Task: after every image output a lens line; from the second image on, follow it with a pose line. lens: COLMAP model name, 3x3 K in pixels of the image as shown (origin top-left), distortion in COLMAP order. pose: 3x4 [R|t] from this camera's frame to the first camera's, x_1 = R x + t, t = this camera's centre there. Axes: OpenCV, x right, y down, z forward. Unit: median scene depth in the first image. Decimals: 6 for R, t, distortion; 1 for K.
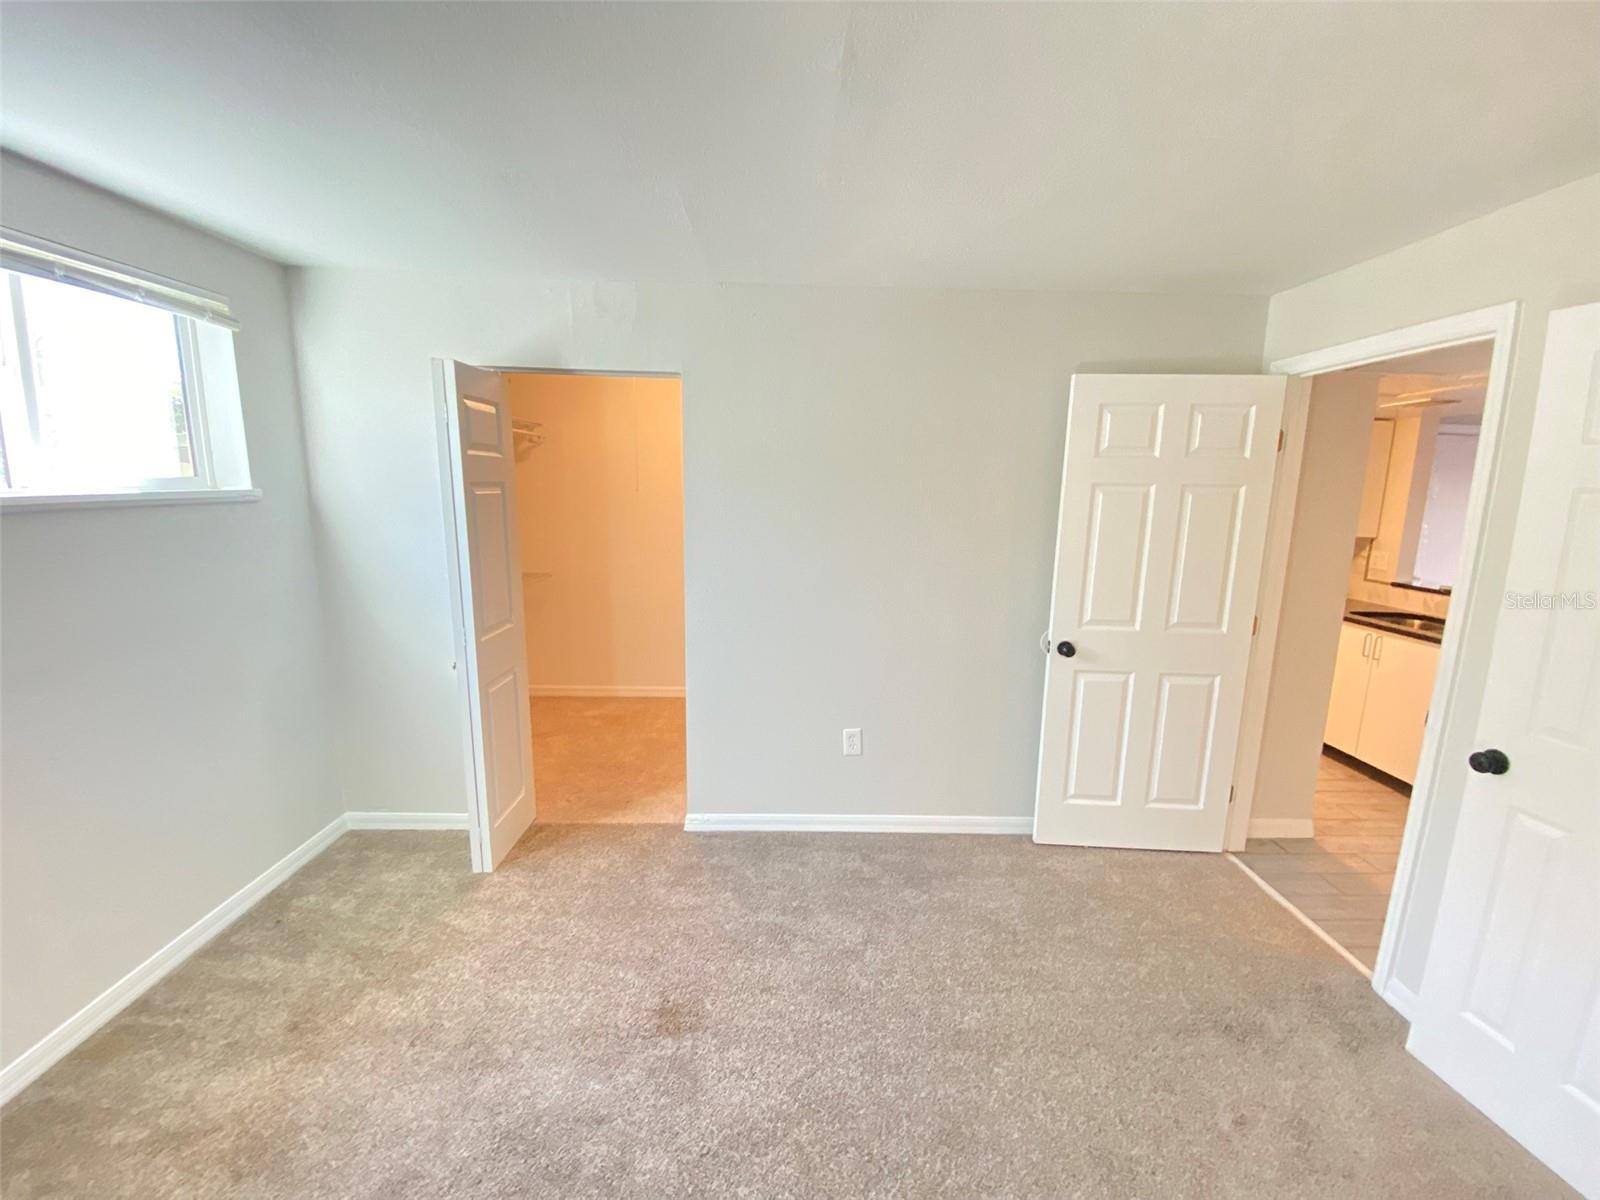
lens RADIAL K [[645.0, 0, 800.0], [0, 645.0, 600.0], [0, 0, 1]] dist [0.019735, -0.022079]
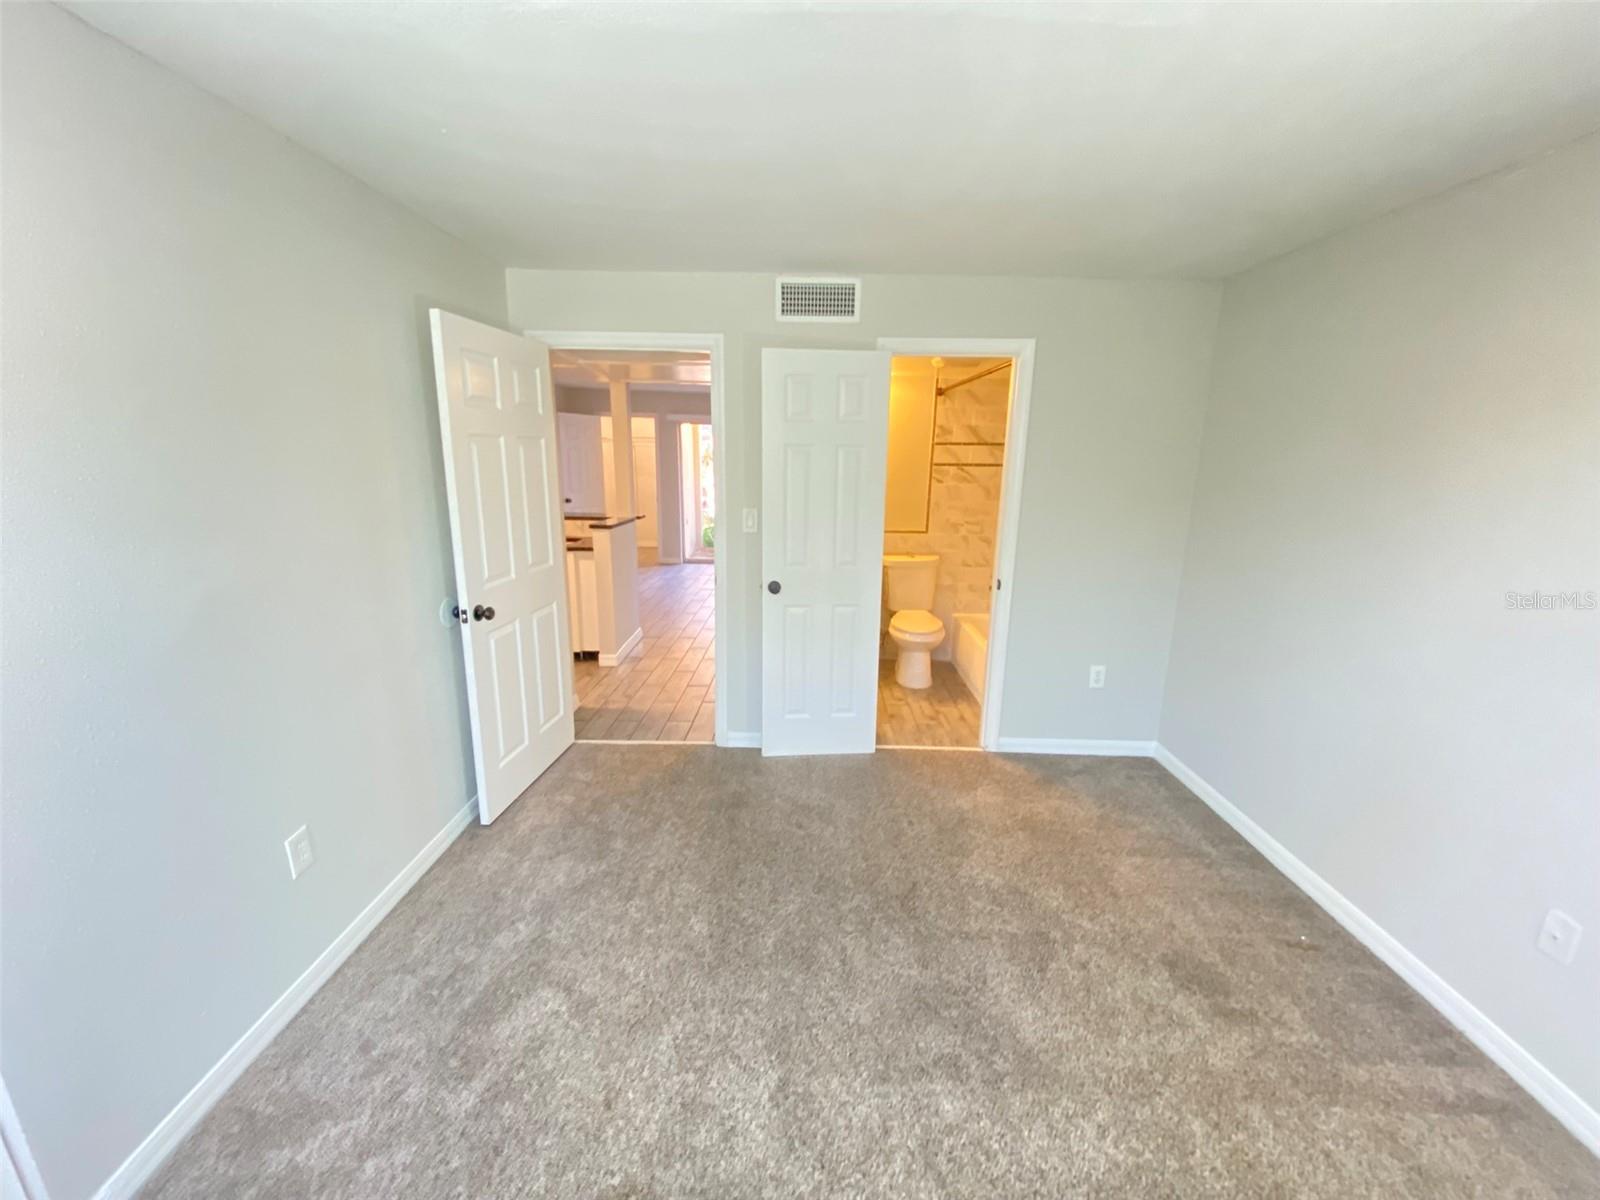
lens RADIAL K [[645.0, 0, 800.0], [0, 645.0, 600.0], [0, 0, 1]] dist [0.019735, -0.022079]
pose [[0.036888, -0.242732, 0.969392, -0.594560], [0.158385, 0.959211, 0.234156, -0.112241], [-0.986688, 0.144900, 0.073828, 0.577133]]
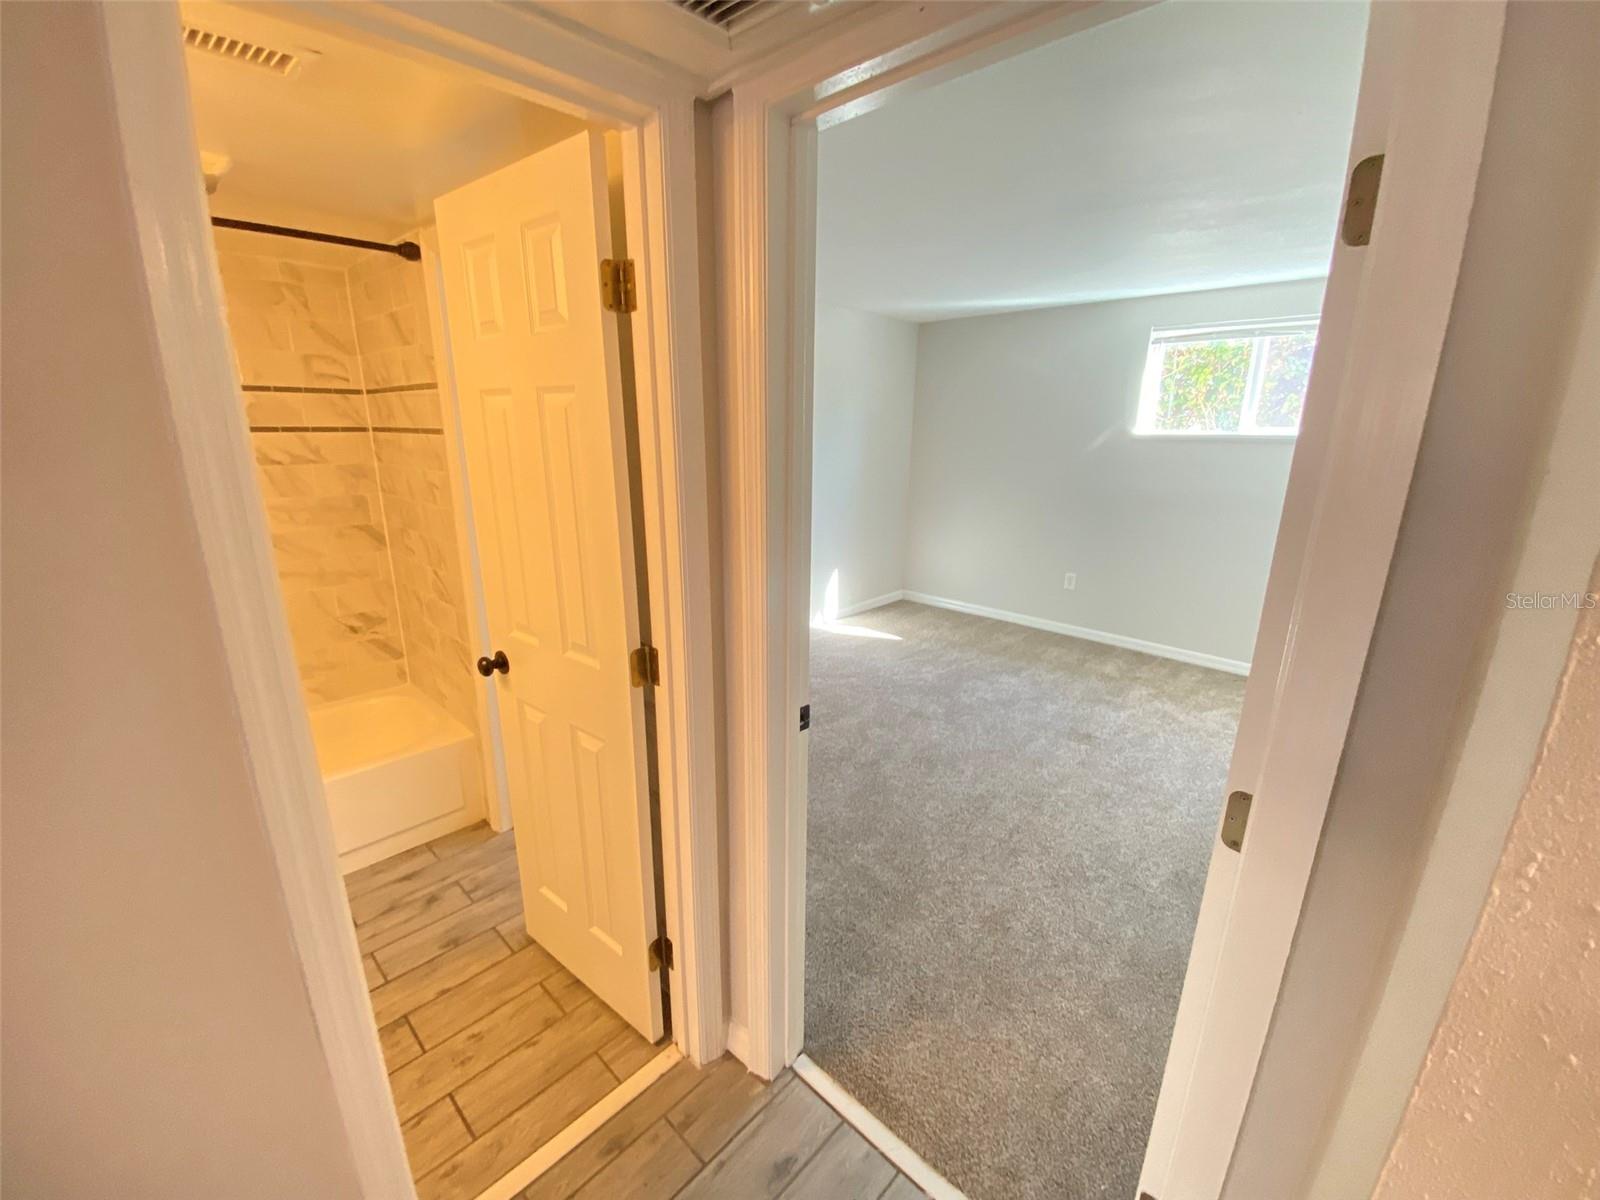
lens RADIAL K [[645.0, 0, 800.0], [0, 645.0, 600.0], [0, 0, 1]] dist [0.019735, -0.022079]
pose [[-0.698688, 0.159000, -0.697534, 1.279284], [-0.150392, 0.920563, 0.360480, -0.174693], [0.699440, 0.356767, -0.619274, 1.225155]]
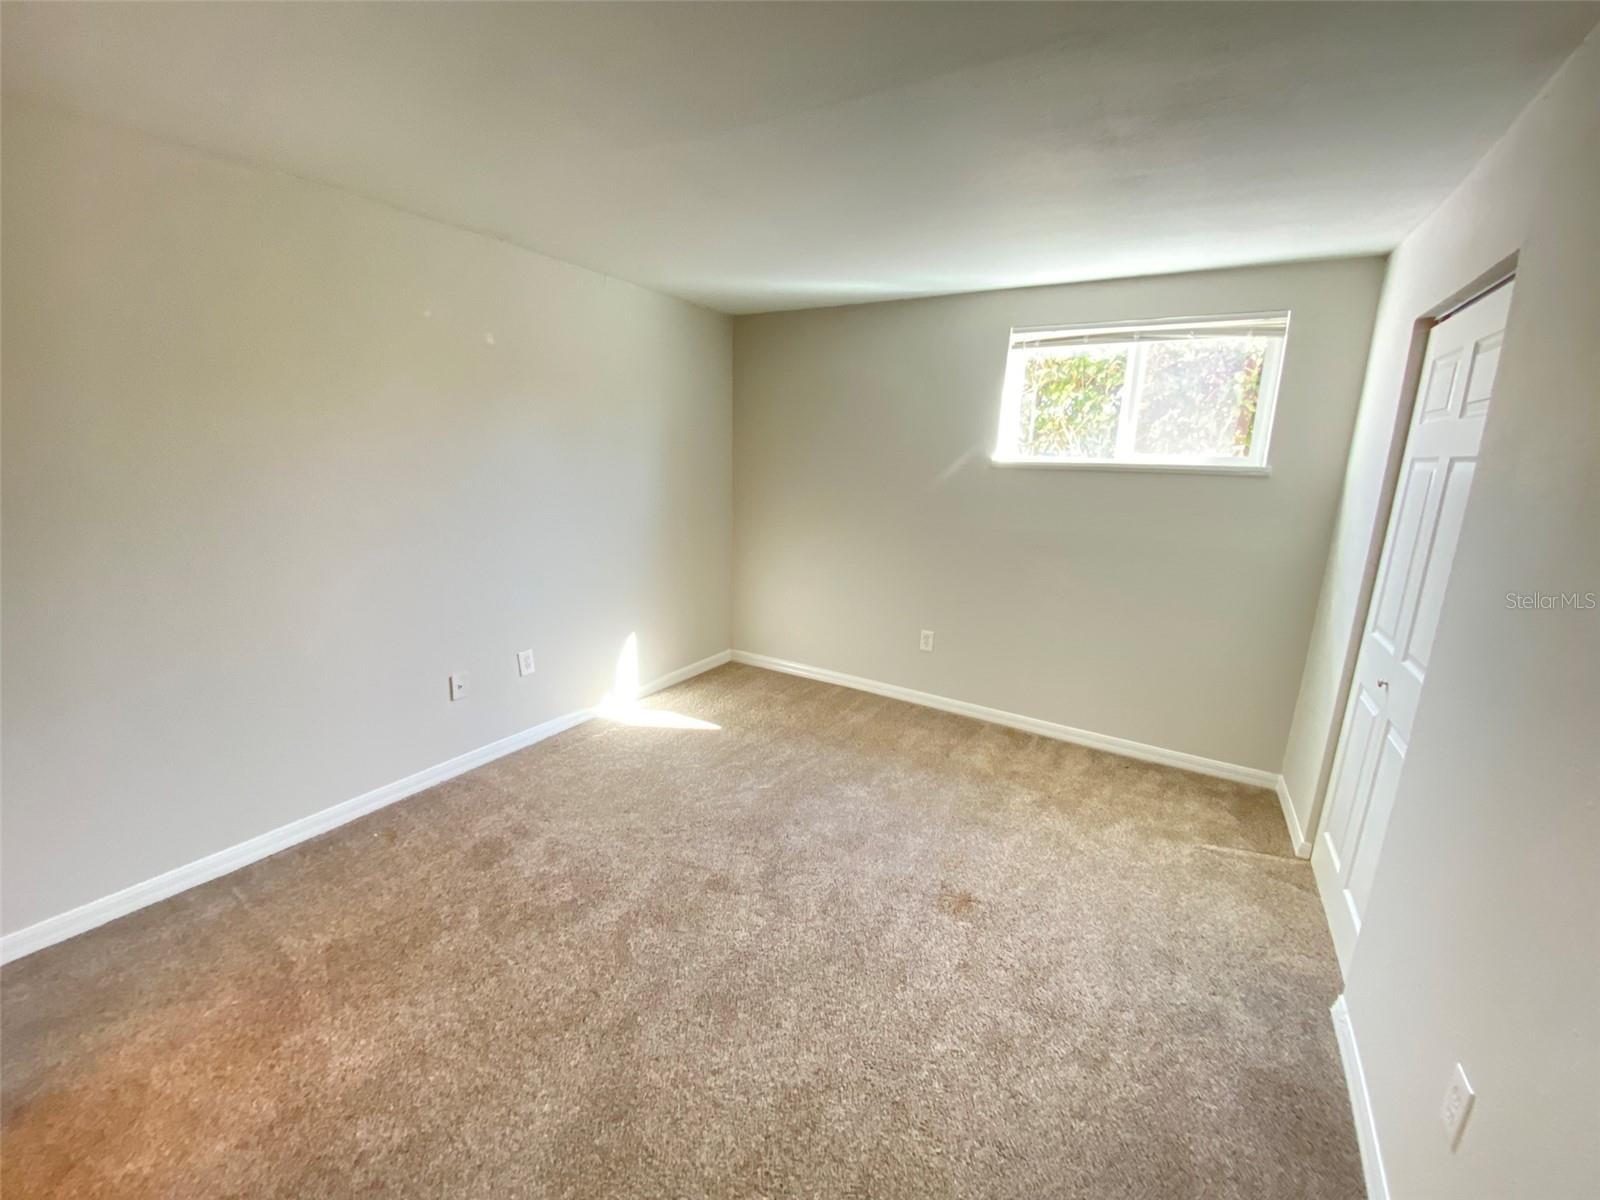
lens RADIAL K [[645.0, 0, 800.0], [0, 645.0, 600.0], [0, 0, 1]] dist [0.019735, -0.022079]
pose [[-0.532157, 0.151016, -0.833068, 0.736668], [-0.188459, 0.938148, 0.290450, -0.133259], [0.825404, 0.311564, -0.470782, 0.993387]]
